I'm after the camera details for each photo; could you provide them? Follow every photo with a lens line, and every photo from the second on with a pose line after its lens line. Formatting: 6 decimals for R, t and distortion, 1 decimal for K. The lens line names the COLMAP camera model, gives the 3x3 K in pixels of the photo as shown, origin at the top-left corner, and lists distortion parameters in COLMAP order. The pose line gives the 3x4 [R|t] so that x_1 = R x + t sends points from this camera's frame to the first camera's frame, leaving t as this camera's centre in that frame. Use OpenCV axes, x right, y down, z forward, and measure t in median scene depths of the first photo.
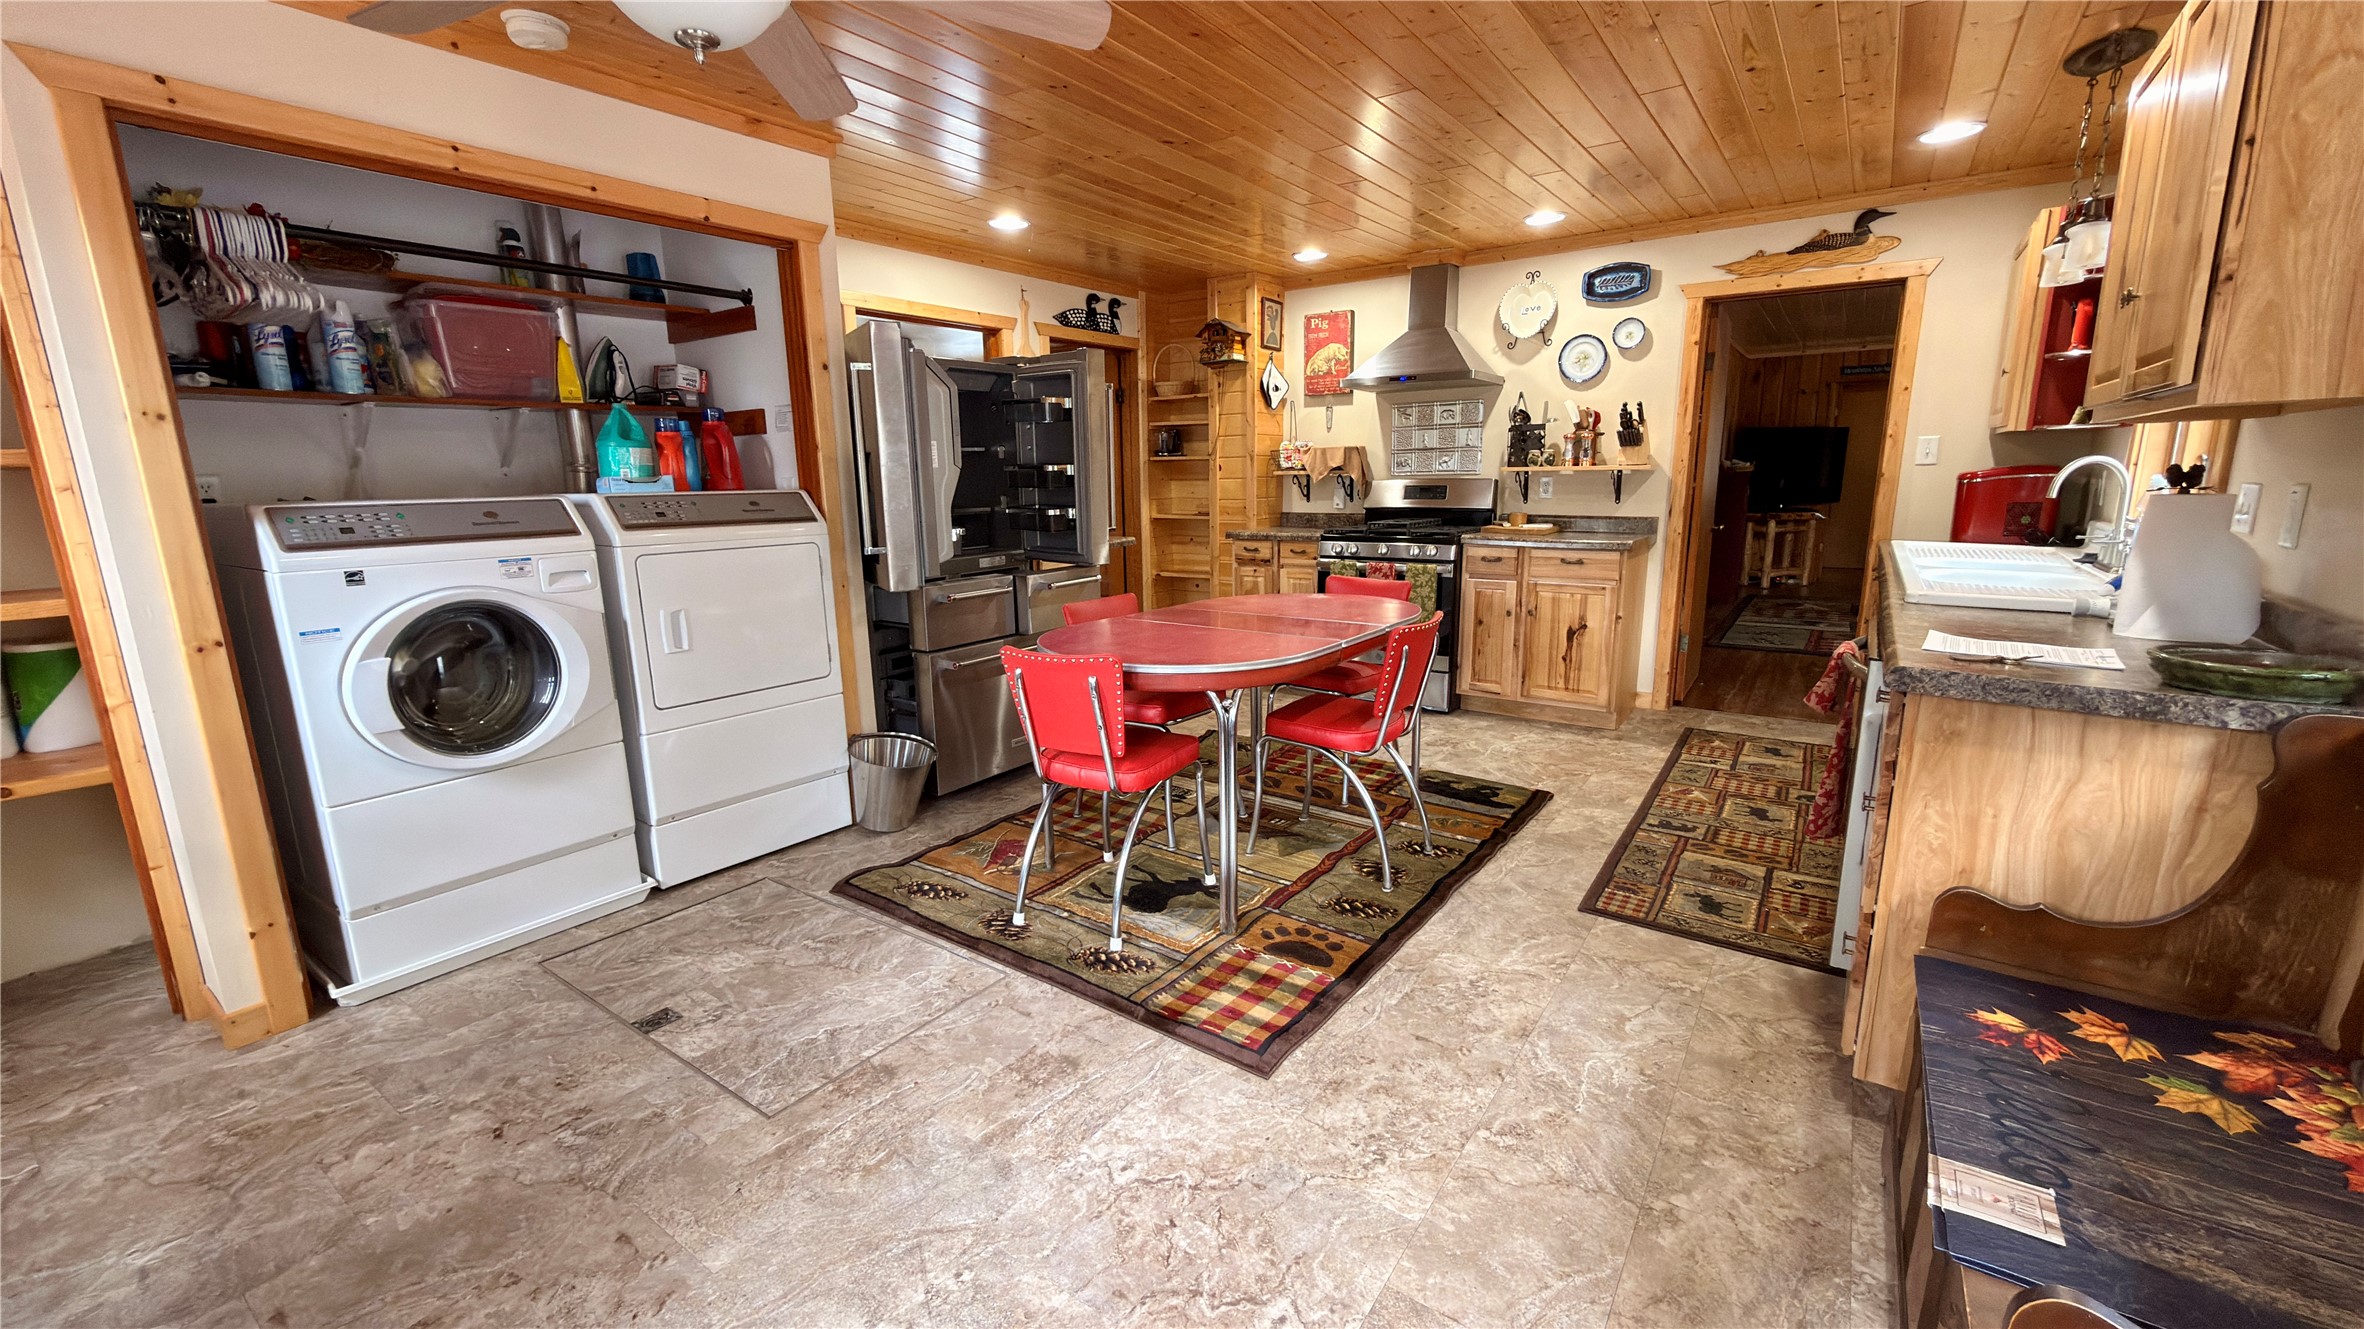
lens RADIAL K [[933.7, 0, 1182.0], [0, 933.7, 664.5], [0, 0, 1]] dist [-0.000519, 0.000009]
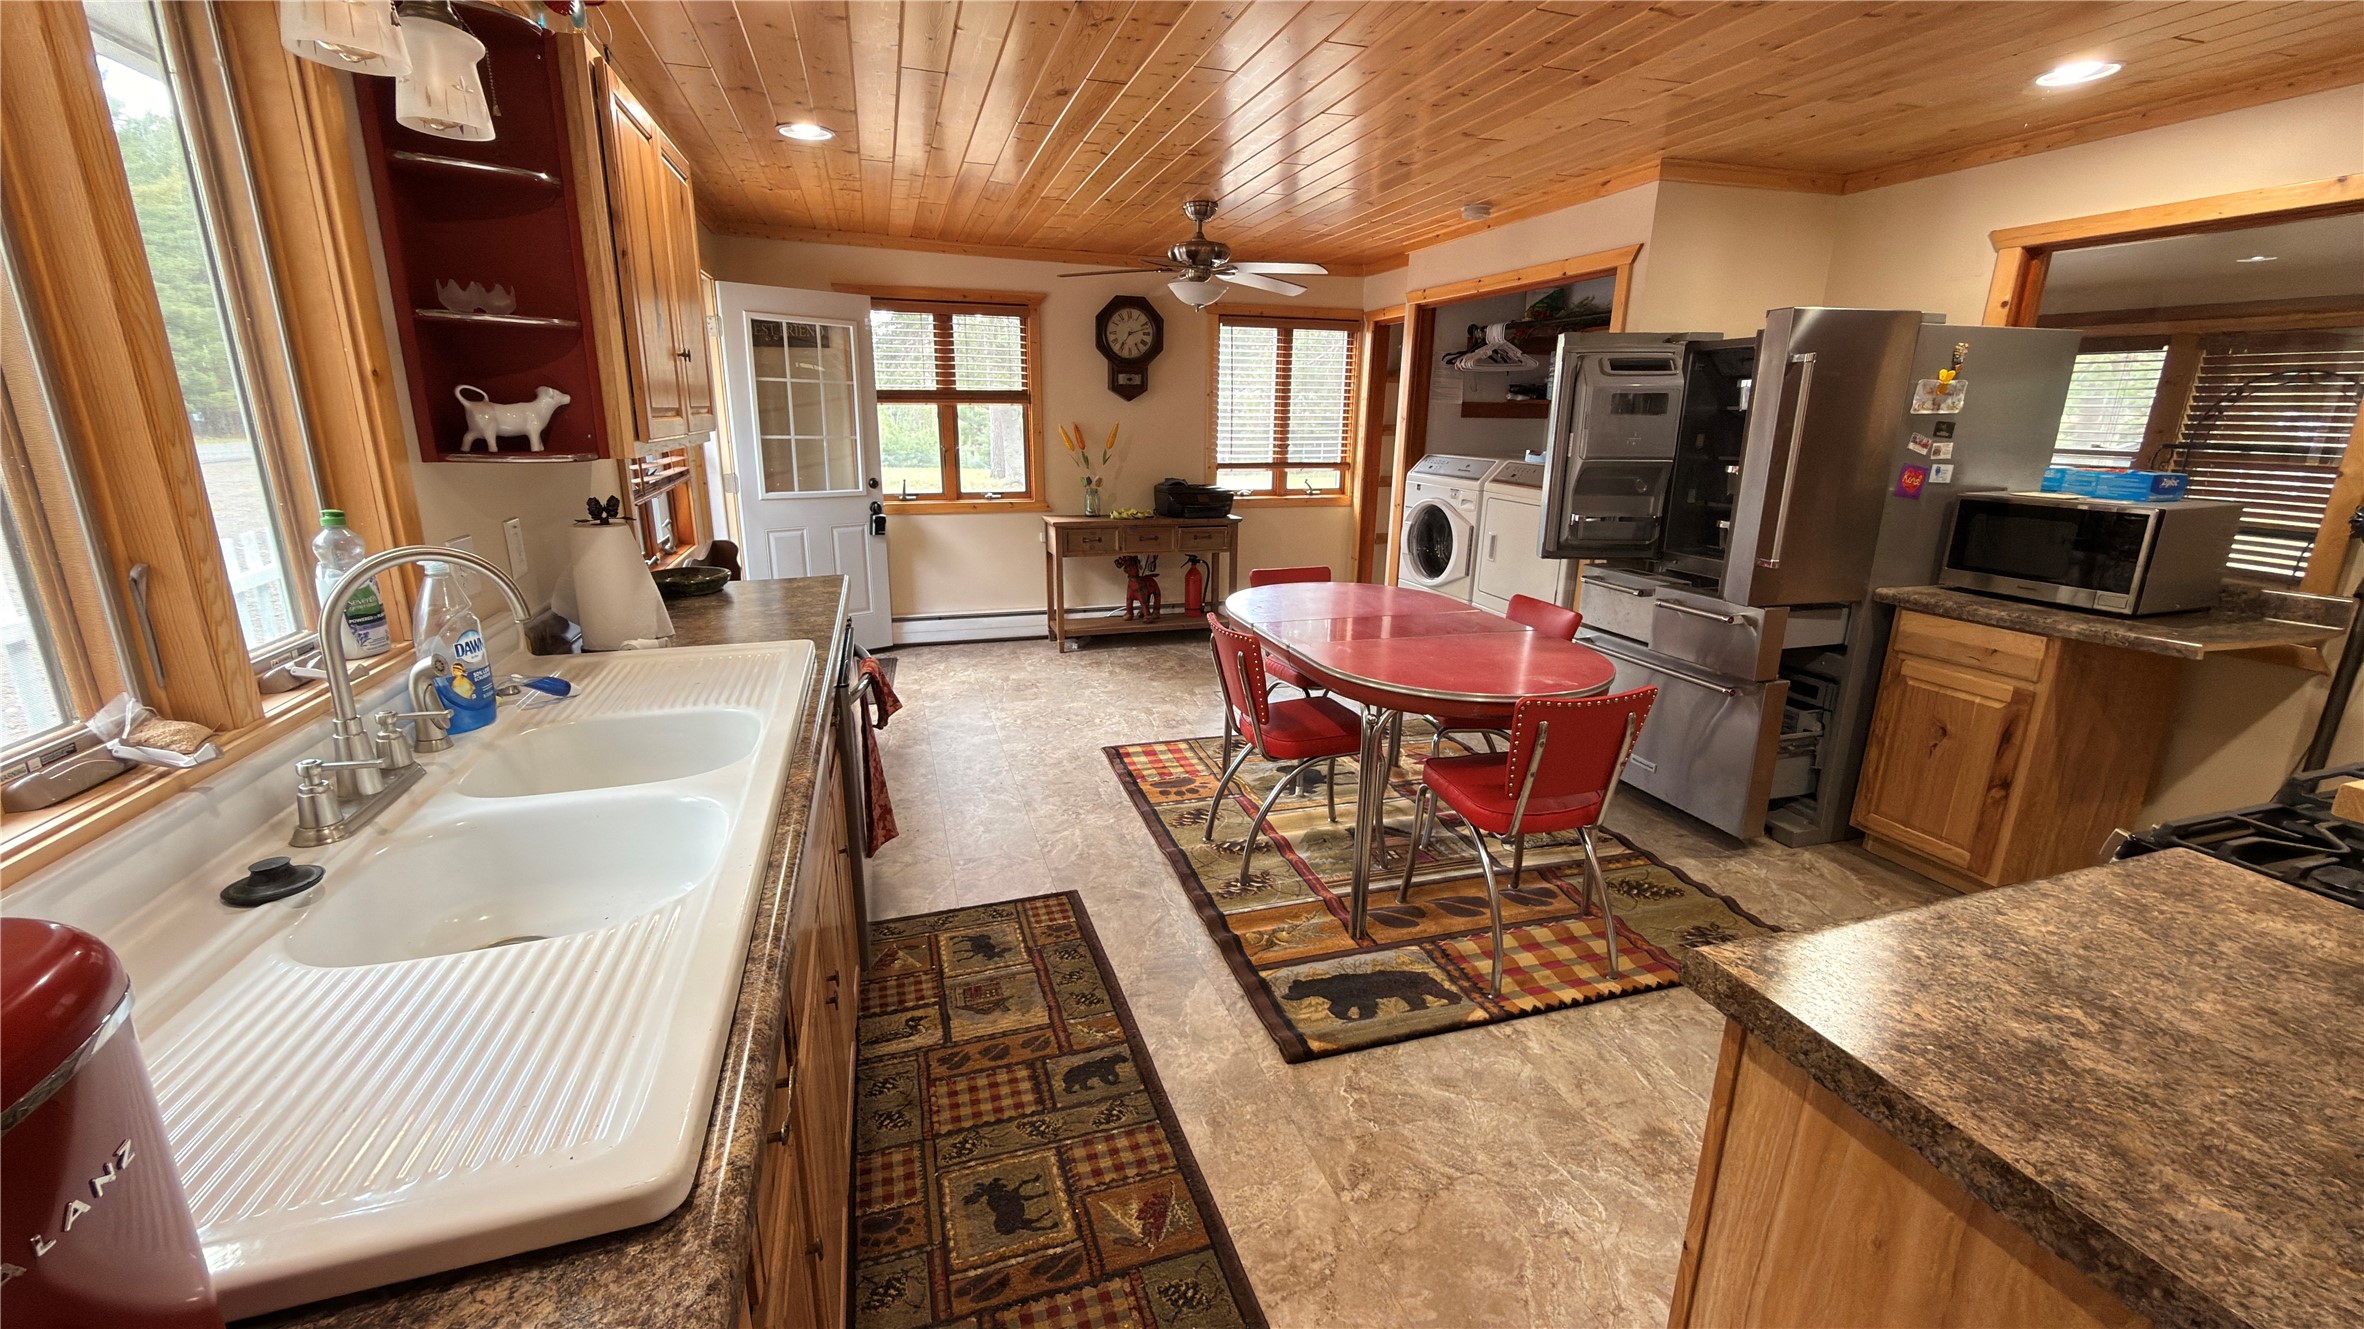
lens RADIAL K [[933.7, 0, 1182.0], [0, 933.7, 664.5], [0, 0, 1]] dist [-0.000519, 0.000009]
pose [[-0.600737, 0.219817, -0.768632, 1.031551], [-0.161877, 0.908092, 0.386218, -0.375871], [0.782886, 0.356439, -0.509942, 1.428323]]
